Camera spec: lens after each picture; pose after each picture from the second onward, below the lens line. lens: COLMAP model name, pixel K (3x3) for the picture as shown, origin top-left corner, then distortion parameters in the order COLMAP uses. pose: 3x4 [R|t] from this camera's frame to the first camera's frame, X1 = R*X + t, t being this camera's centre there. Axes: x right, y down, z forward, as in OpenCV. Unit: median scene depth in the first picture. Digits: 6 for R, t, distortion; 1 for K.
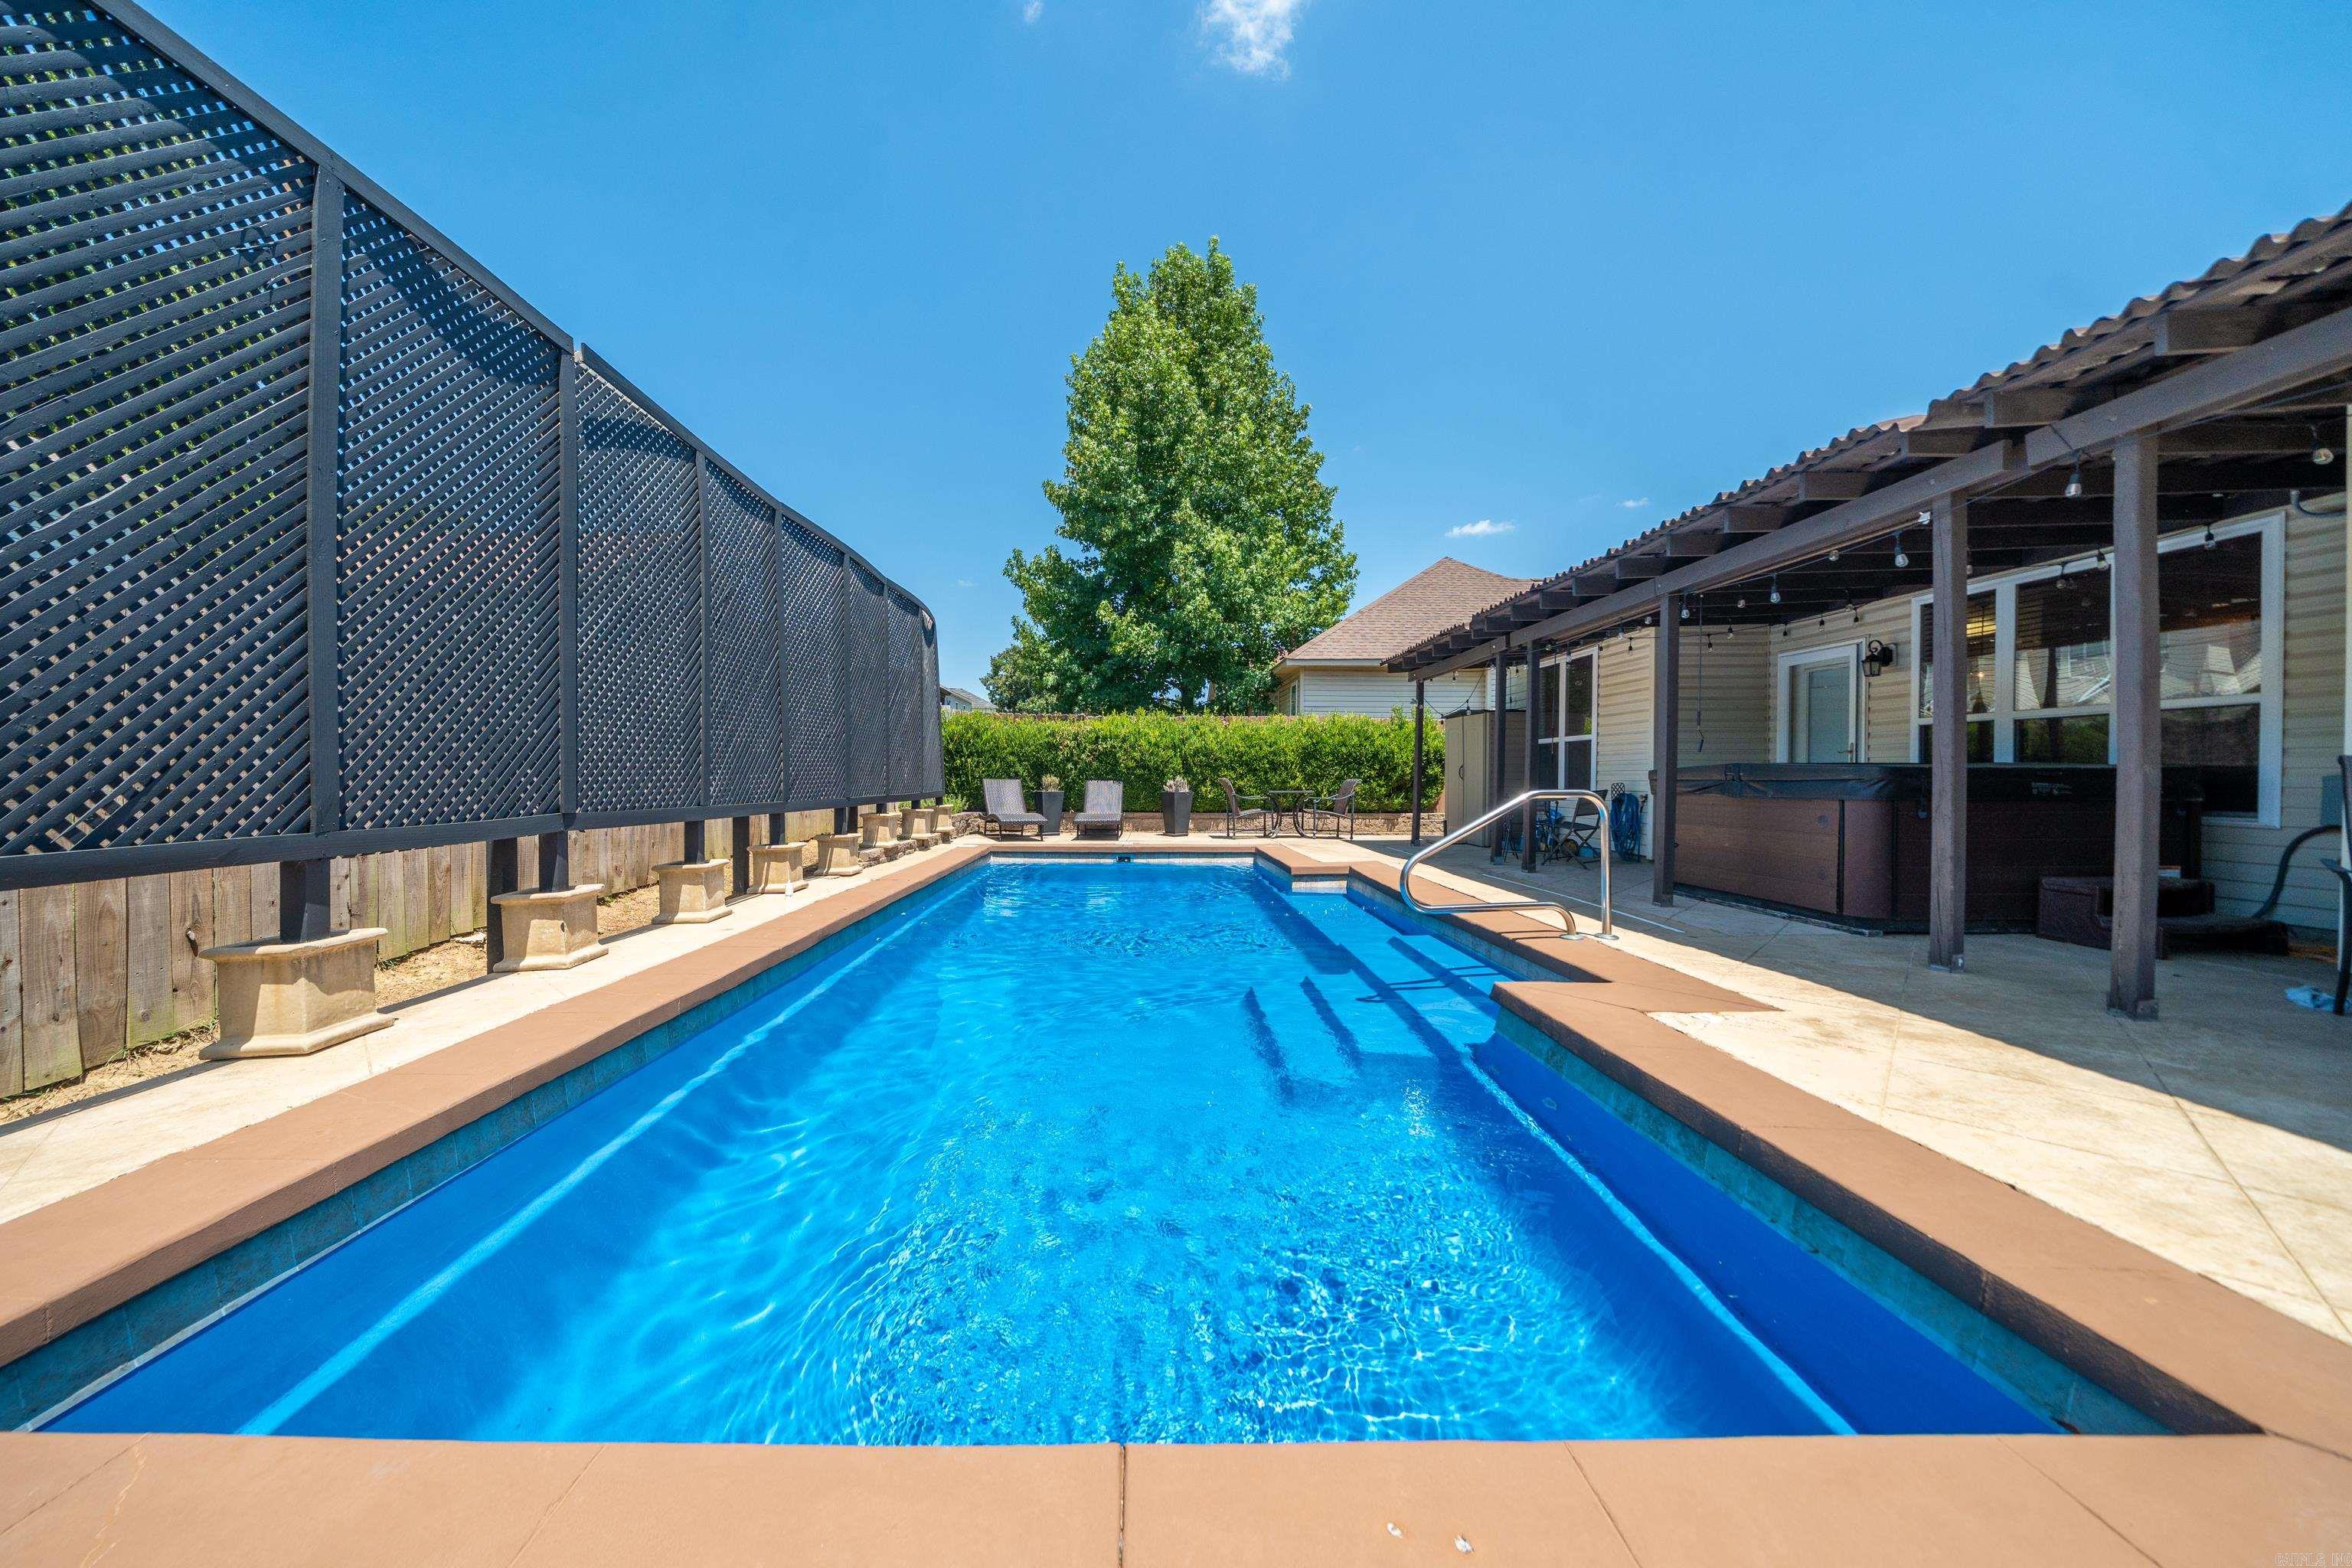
lens RADIAL K [[824.5, 0, 1128.8], [0, 824.5, 778.9], [0, 0, 1]] dist [-0.001456, 0.000031]
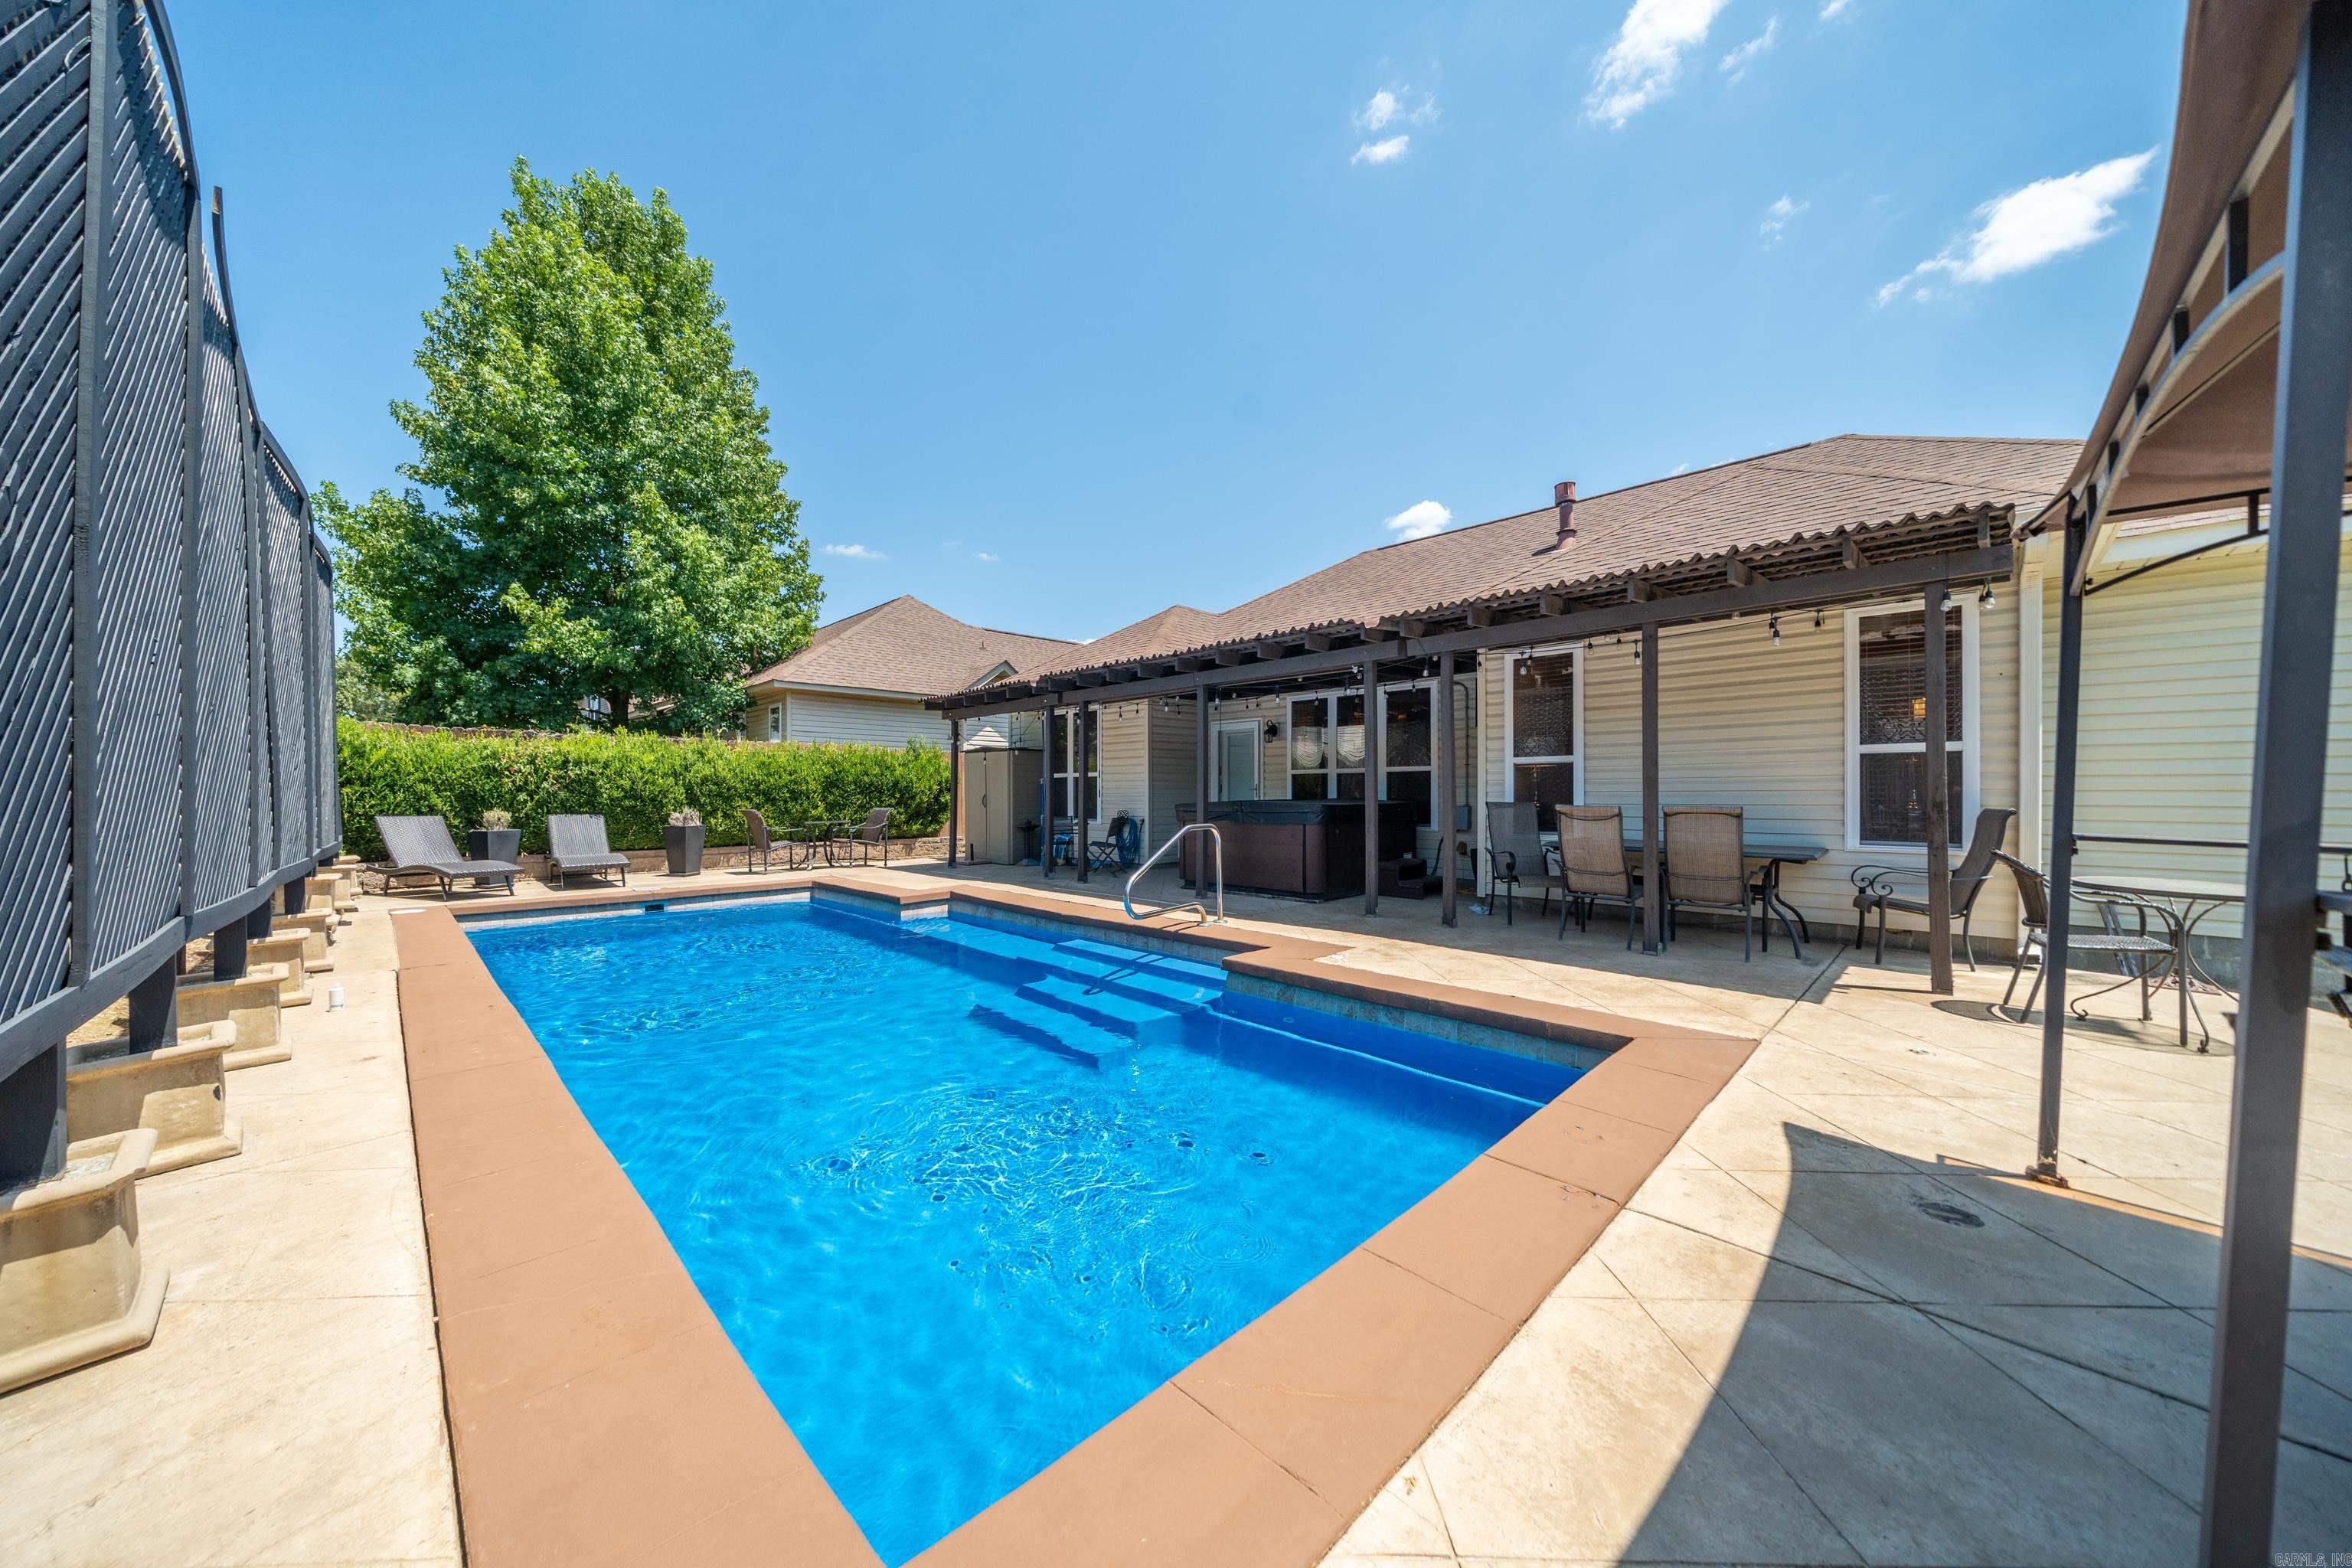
lens RADIAL K [[824.5, 0, 1191.0], [0, 824.5, 782.2], [0, 0, 1]] dist [-0.001456, 0.000031]
pose [[0.699709, 0.006466, 0.714399, -0.188205], [0.006435, 0.999861, -0.015352, -0.013518], [-0.714399, 0.015339, 0.699570, -0.002776]]
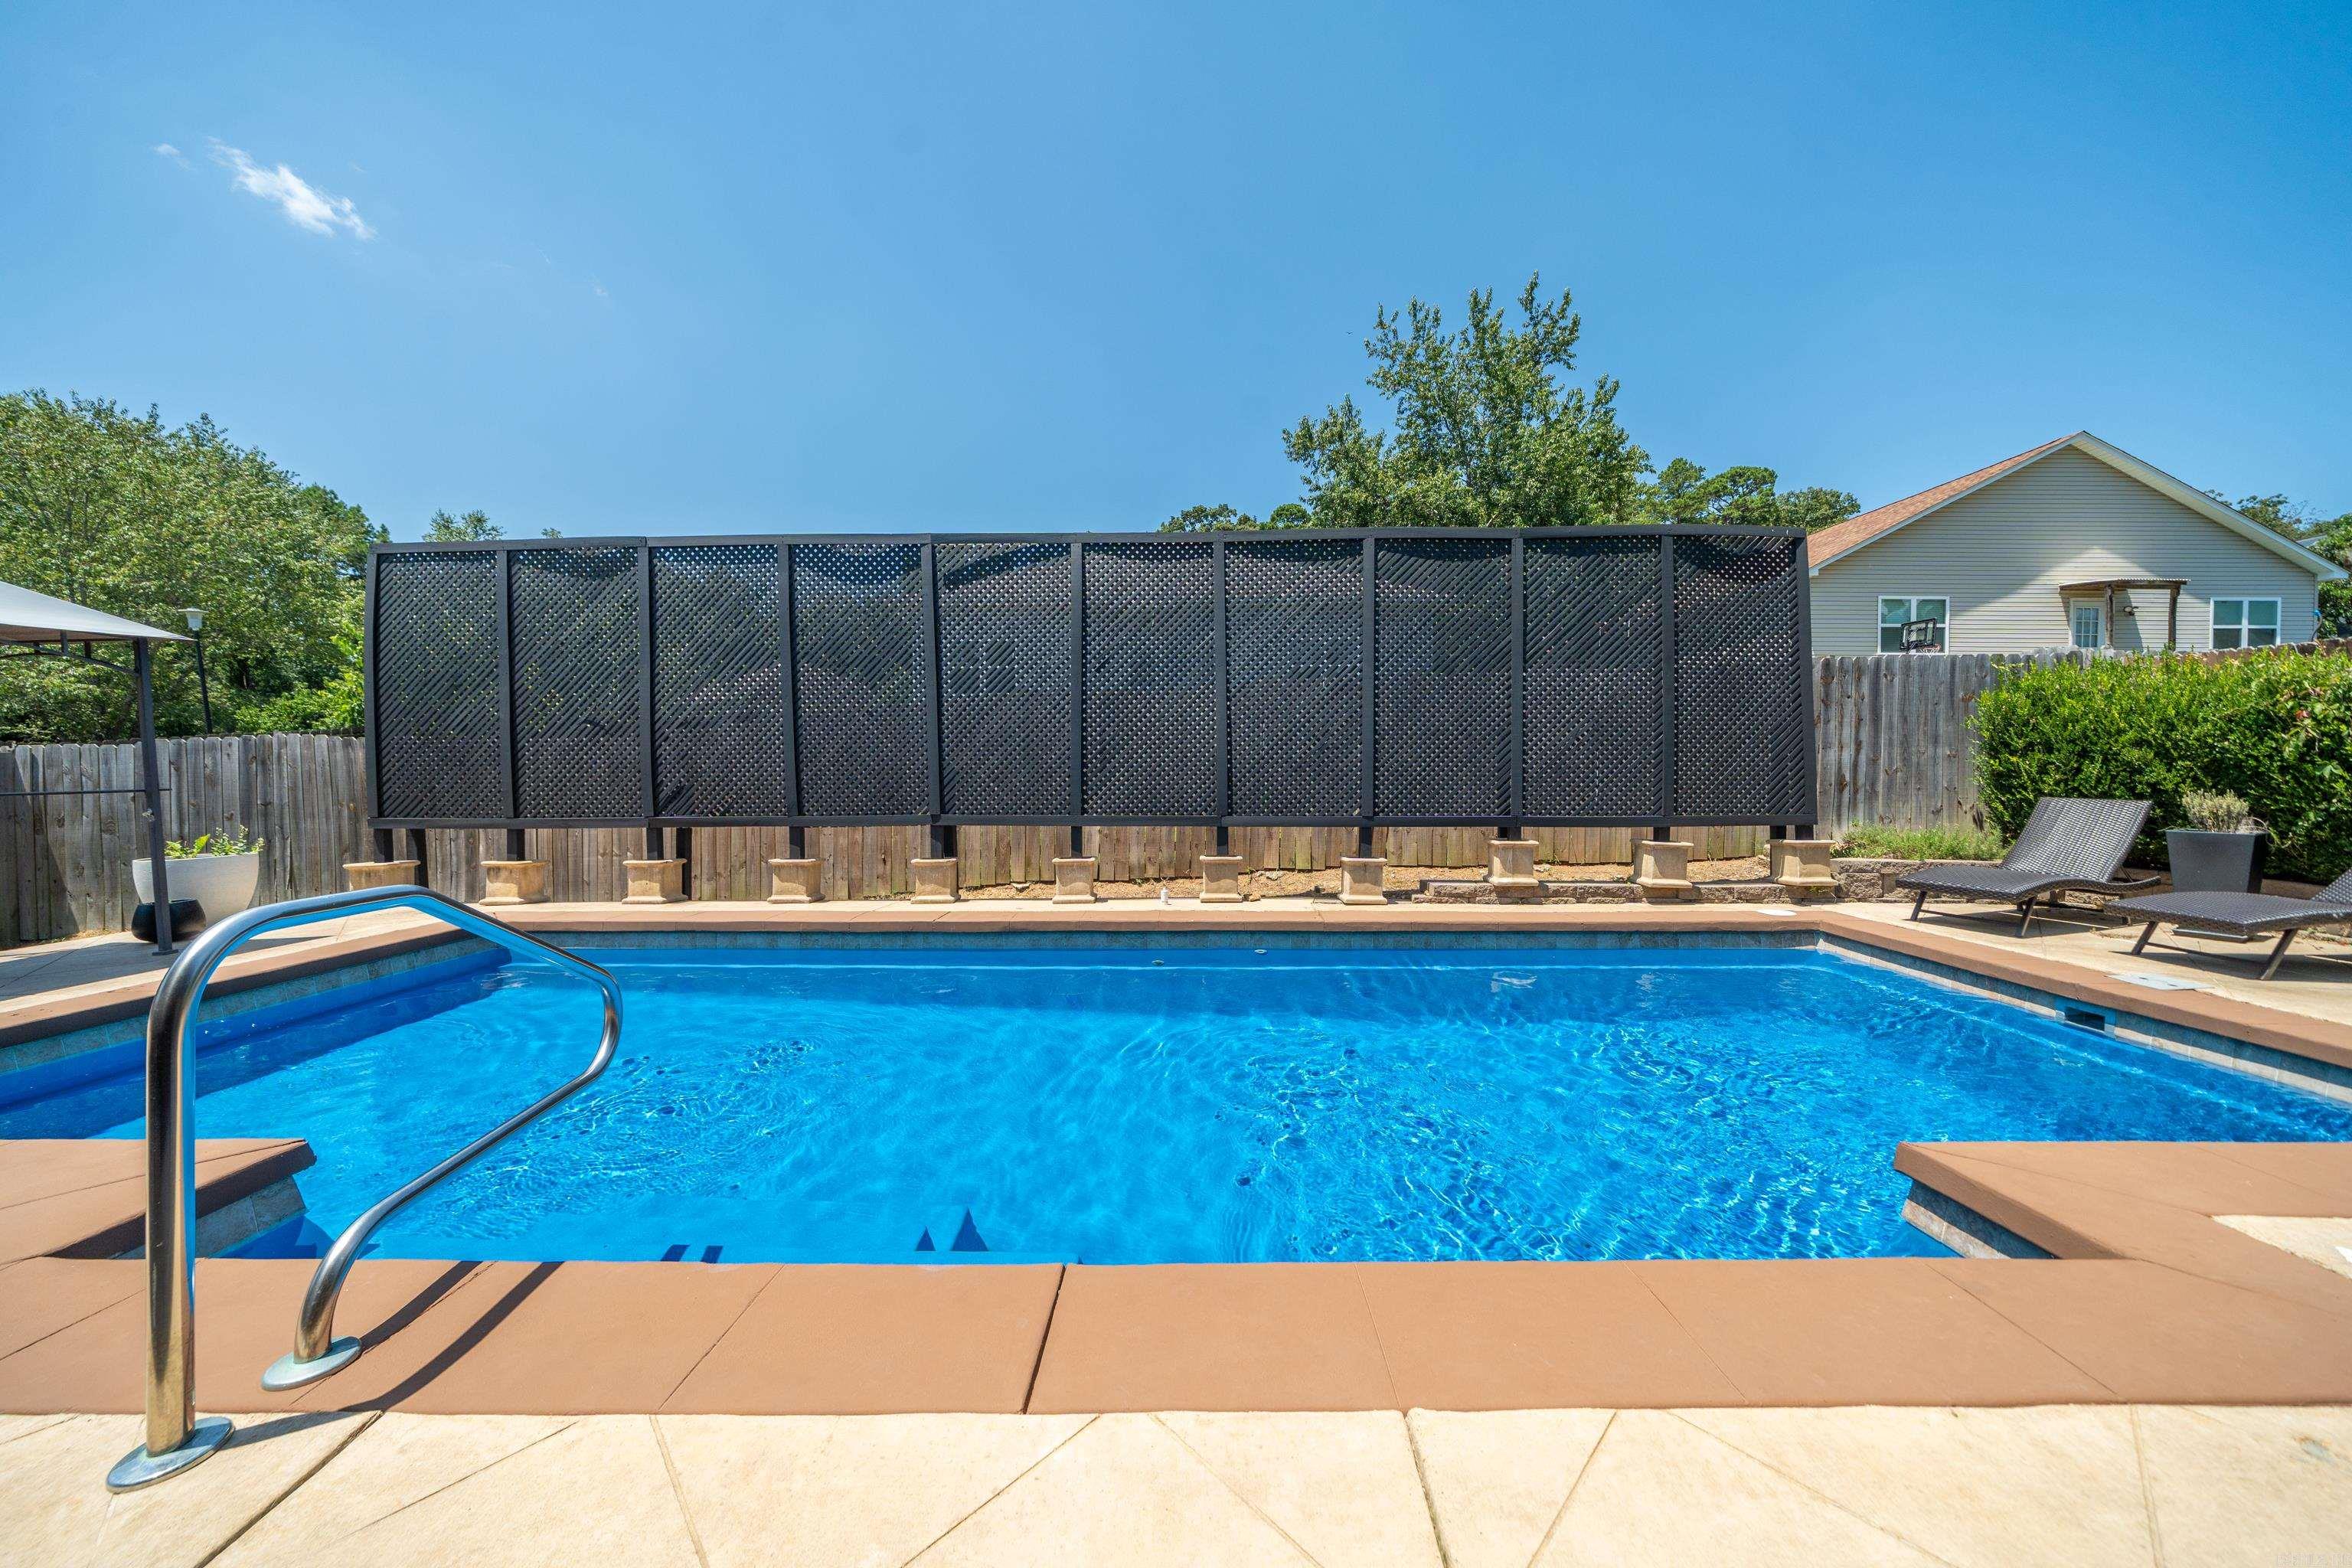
lens RADIAL K [[824.5, 0, 1223.4], [0, 824.5, 788.1], [0, 0, 1]] dist [-0.001456, 0.000031]
pose [[-0.001315, 0.021947, -0.999758, 0.310854], [-0.000977, 0.999759, 0.021948, -0.015350], [0.999999, 0.001006, -0.001294, 0.489374]]
